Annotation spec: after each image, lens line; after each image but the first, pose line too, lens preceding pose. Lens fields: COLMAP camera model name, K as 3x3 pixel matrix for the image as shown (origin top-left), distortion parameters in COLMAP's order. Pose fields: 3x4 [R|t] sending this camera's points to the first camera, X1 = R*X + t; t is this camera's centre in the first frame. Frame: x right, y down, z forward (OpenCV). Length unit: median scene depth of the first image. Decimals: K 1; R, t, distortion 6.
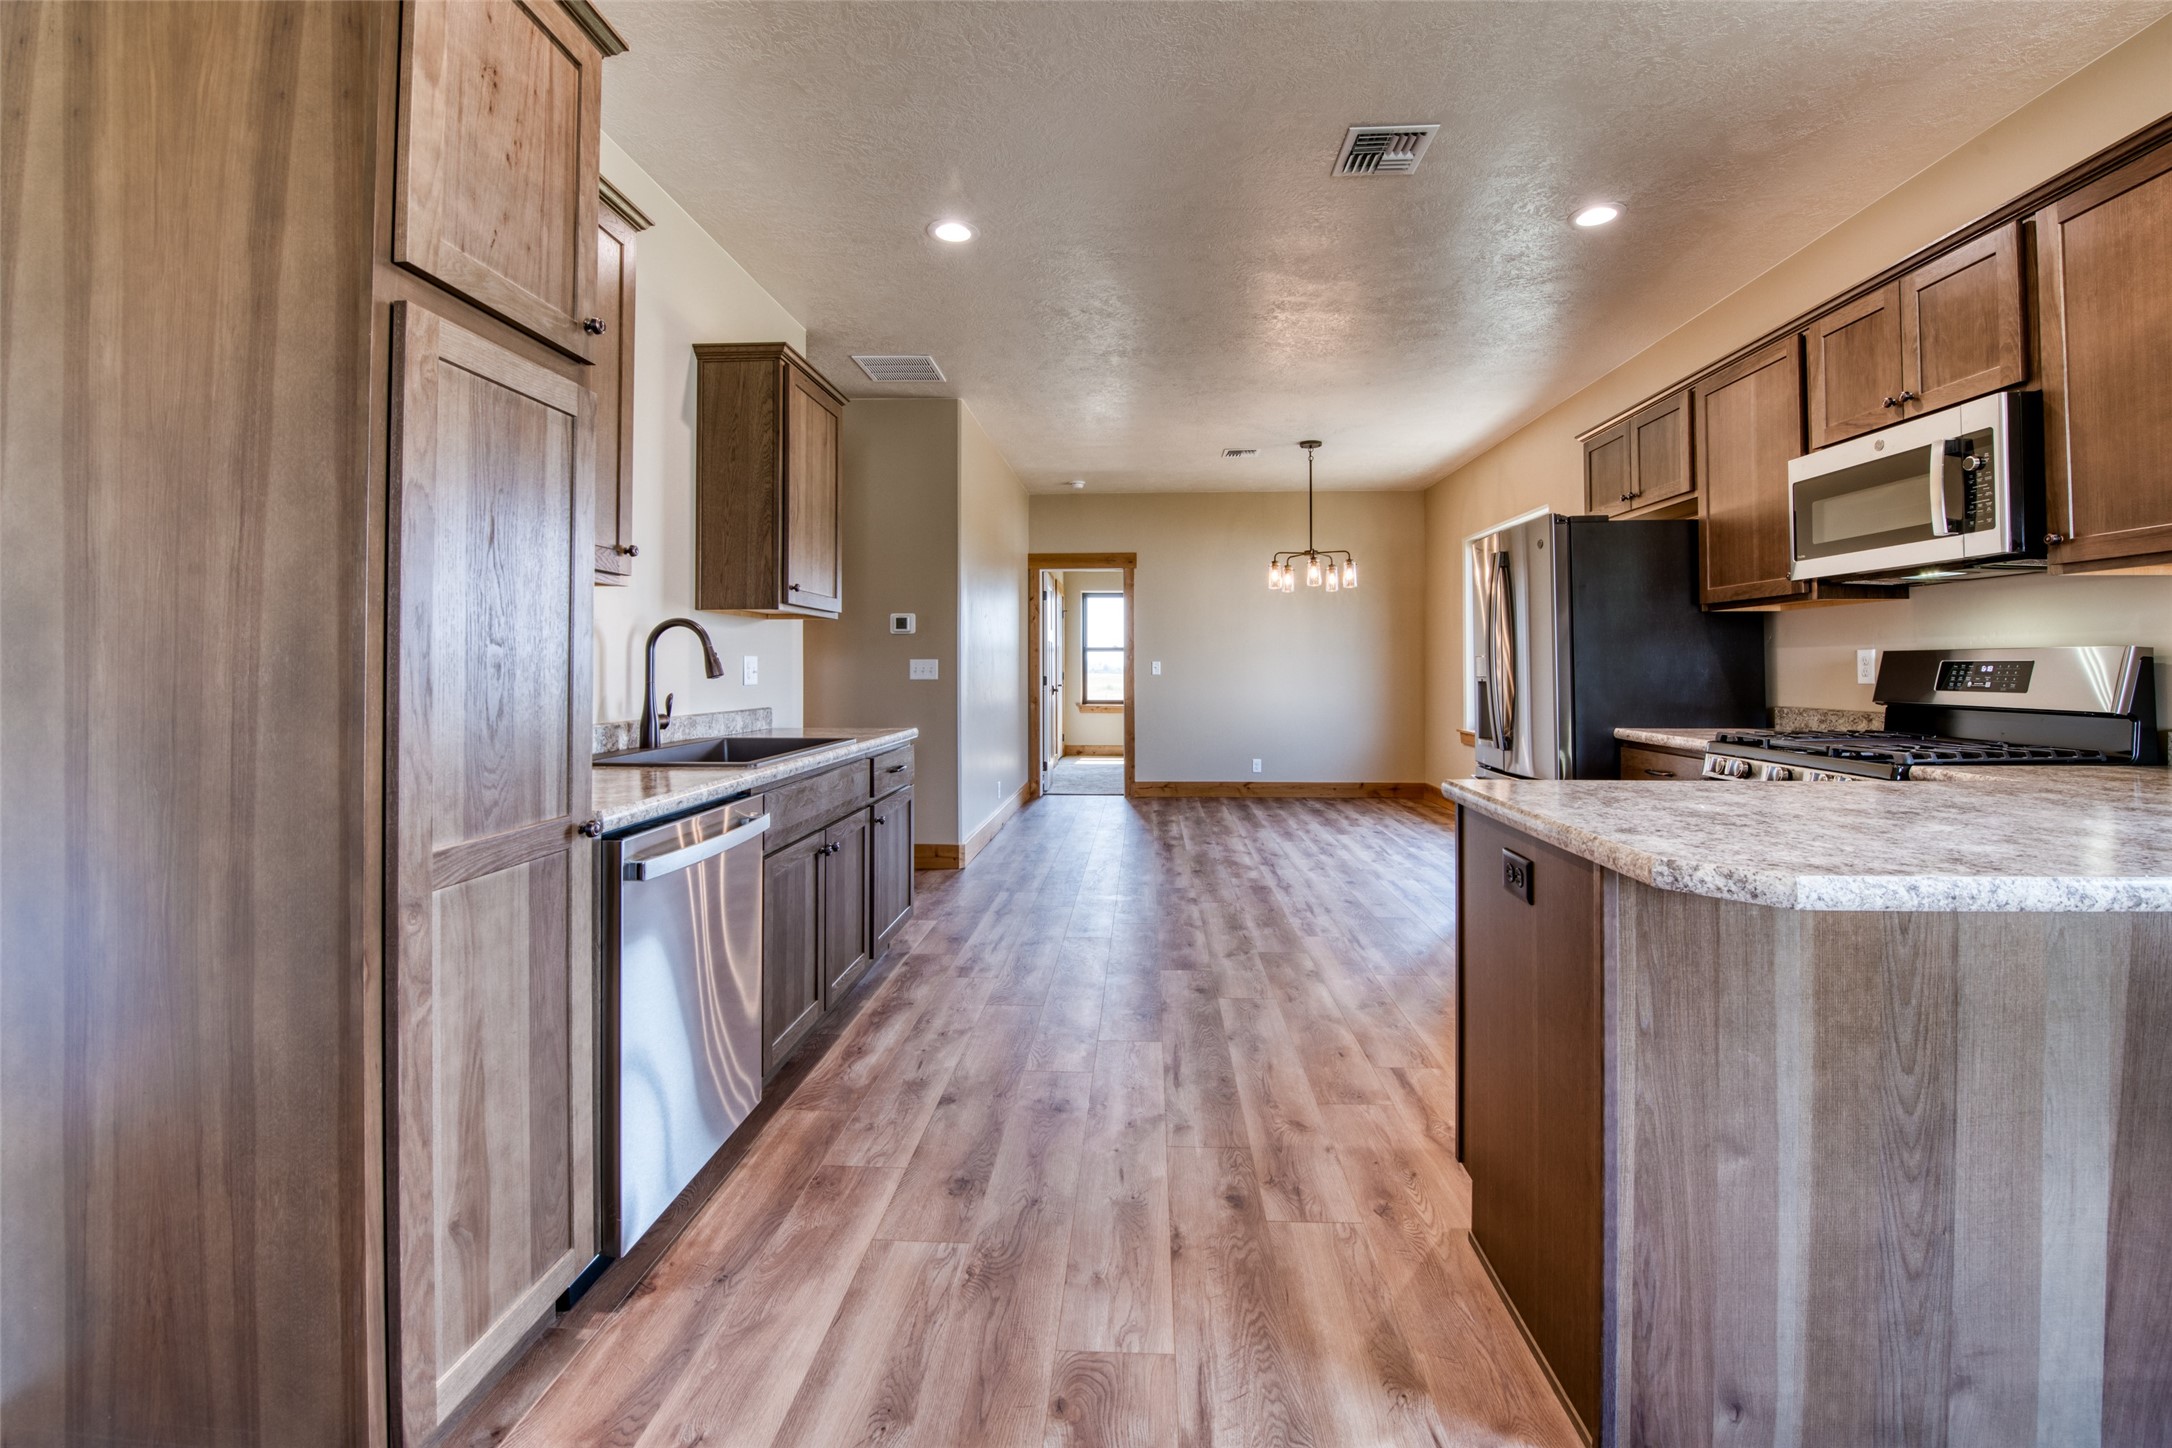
lens RADIAL K [[894.0, 0, 1099.5], [0, 894.0, 651.7], [0, 0, 1]] dist [-0.018446, -0.000338]
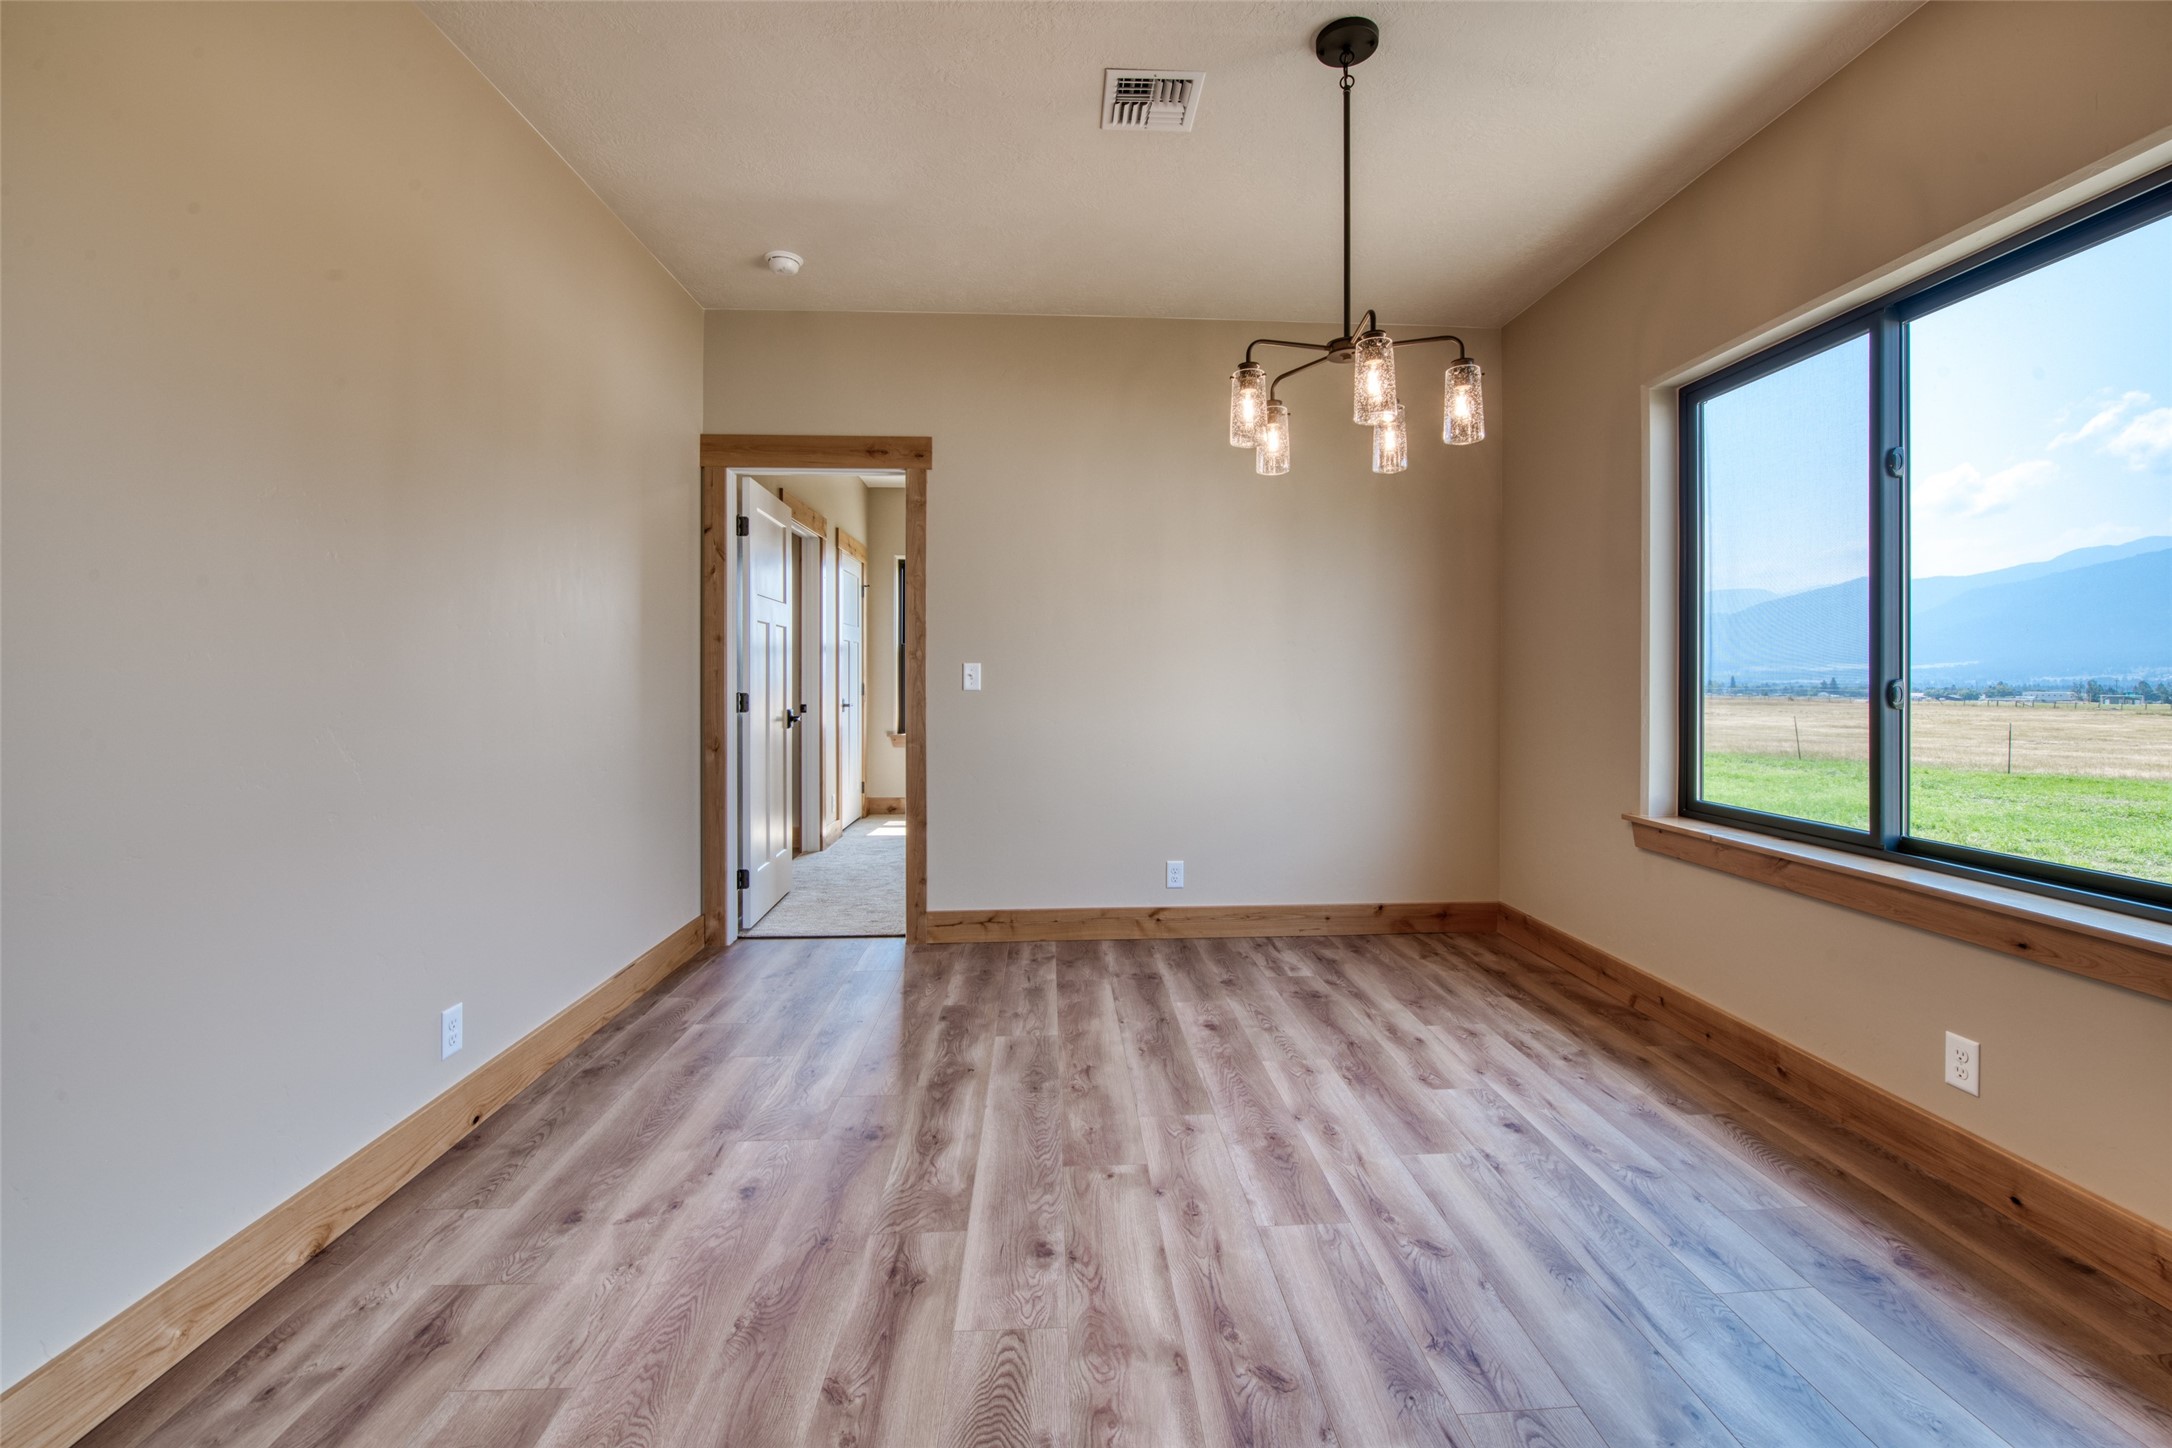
lens RADIAL K [[888.9, 0, 1118.6], [0, 888.9, 682.0], [0, 0, 1]] dist [-0.016488, -0.000538]
pose [[0.991159, 0.000506, 0.132676, 0.265601], [-0.003932, 0.999666, 0.025558, 0.030004], [-0.132619, -0.025854, 0.990830, 1.730582]]
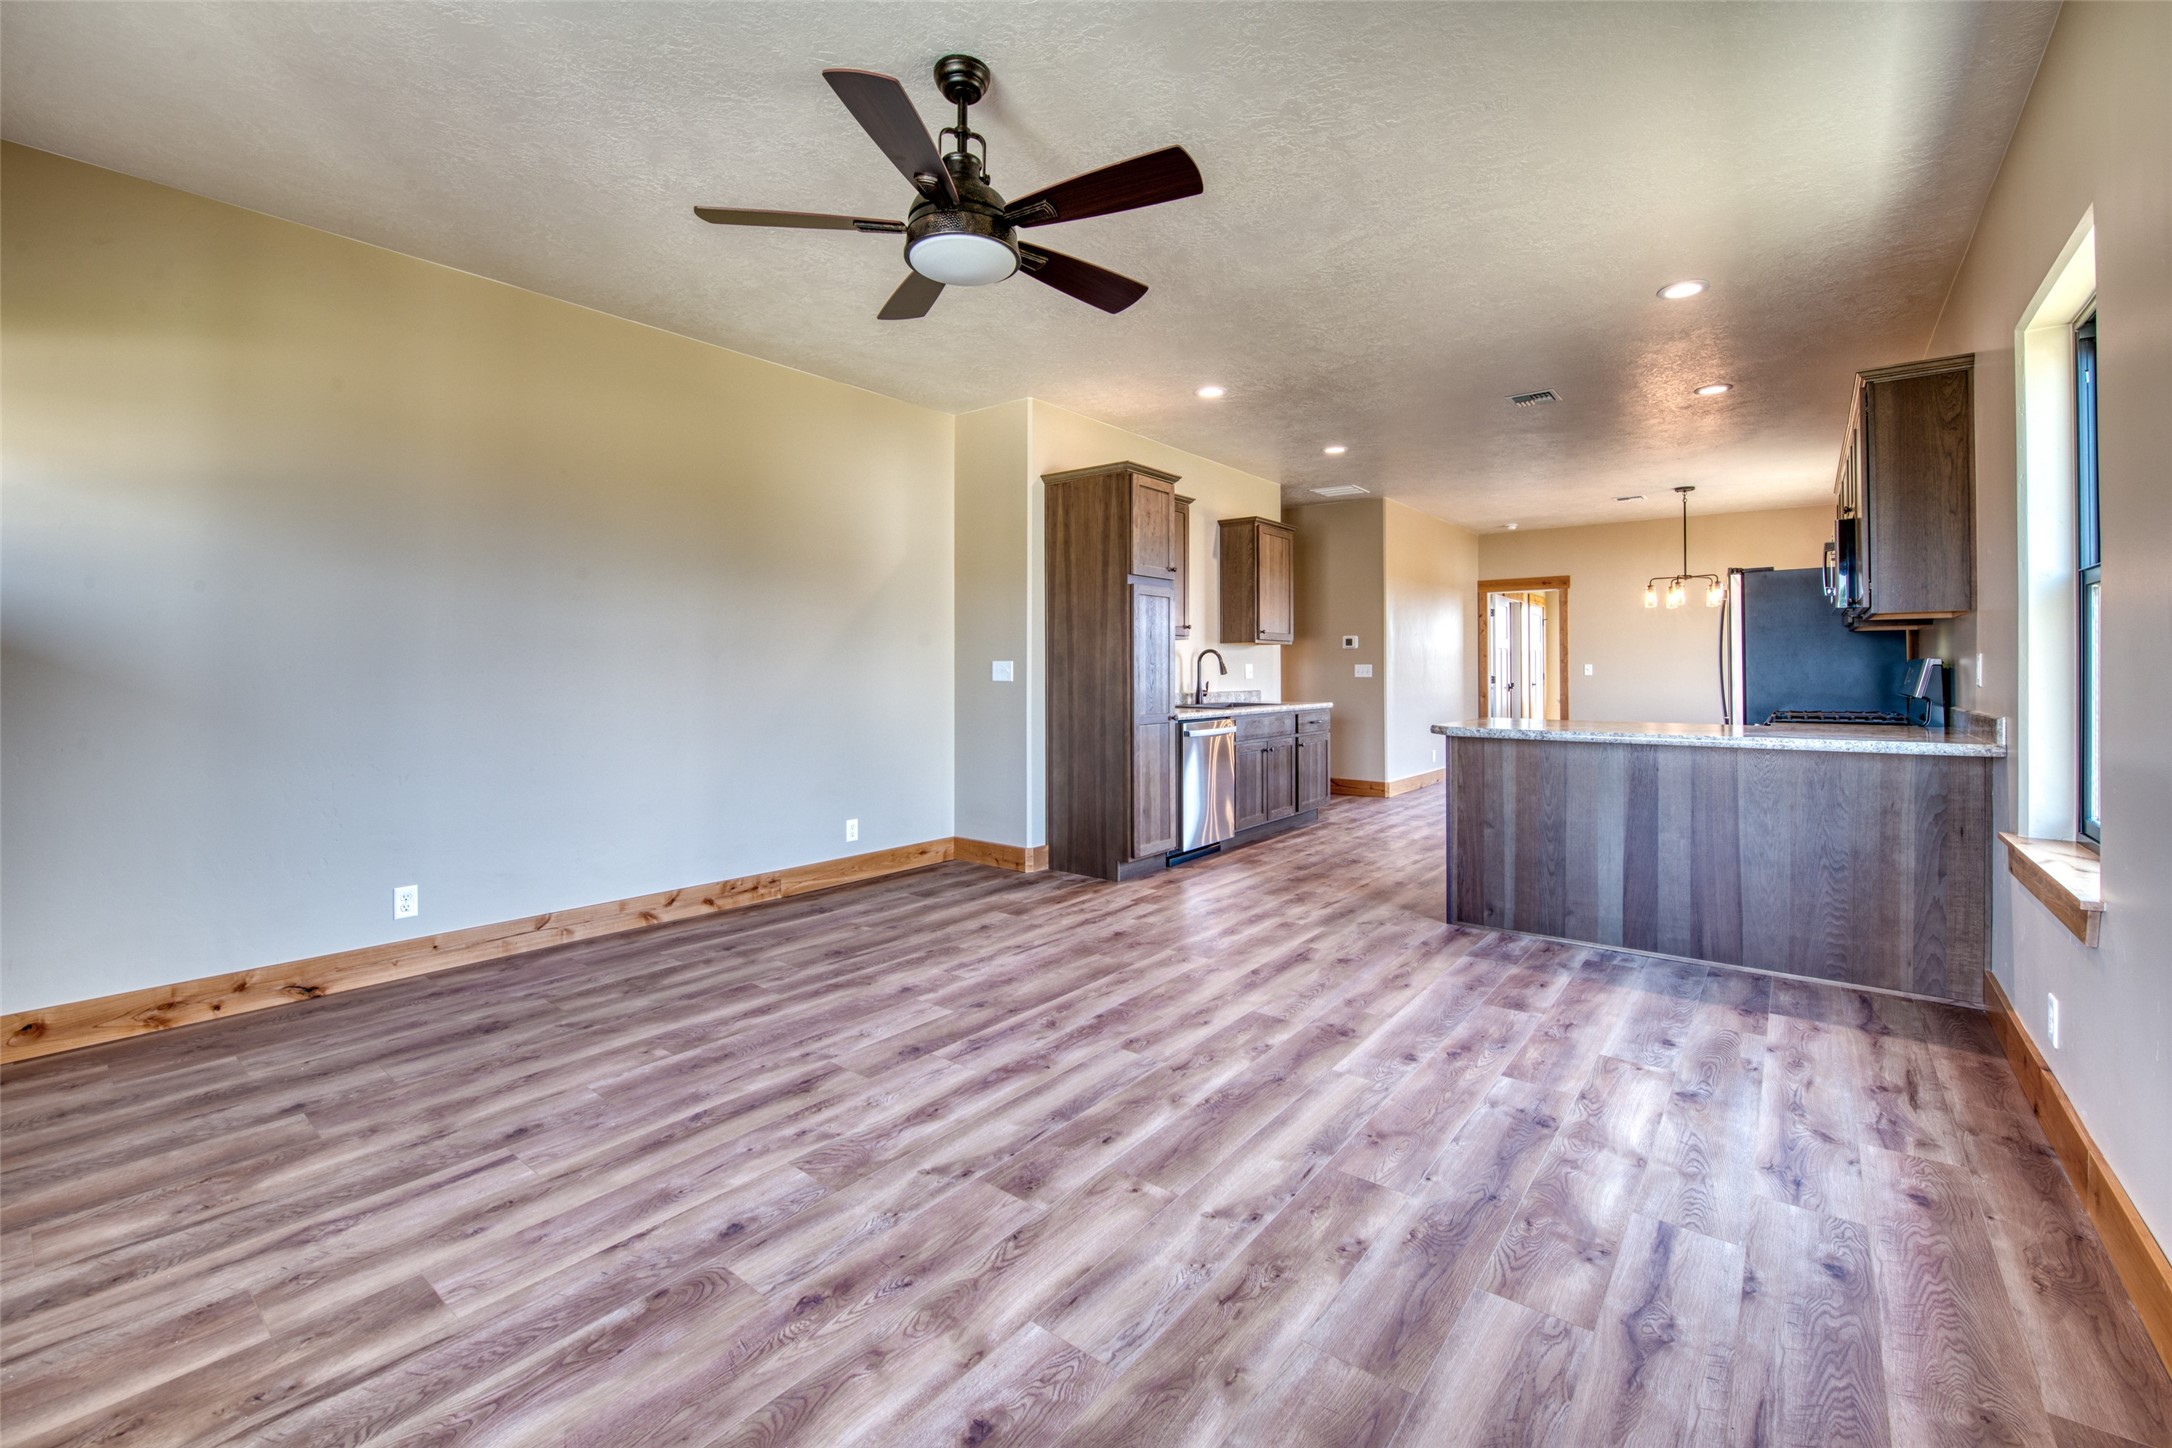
lens RADIAL K [[888.9, 0, 1118.6], [0, 888.9, 682.0], [0, 0, 1]] dist [-0.016488, -0.000538]
pose [[0.826961, 0.008312, -0.562197, 0.718711], [0.010490, 0.999489, 0.030208, -0.026795], [0.562161, -0.030878, 0.826451, -1.194117]]
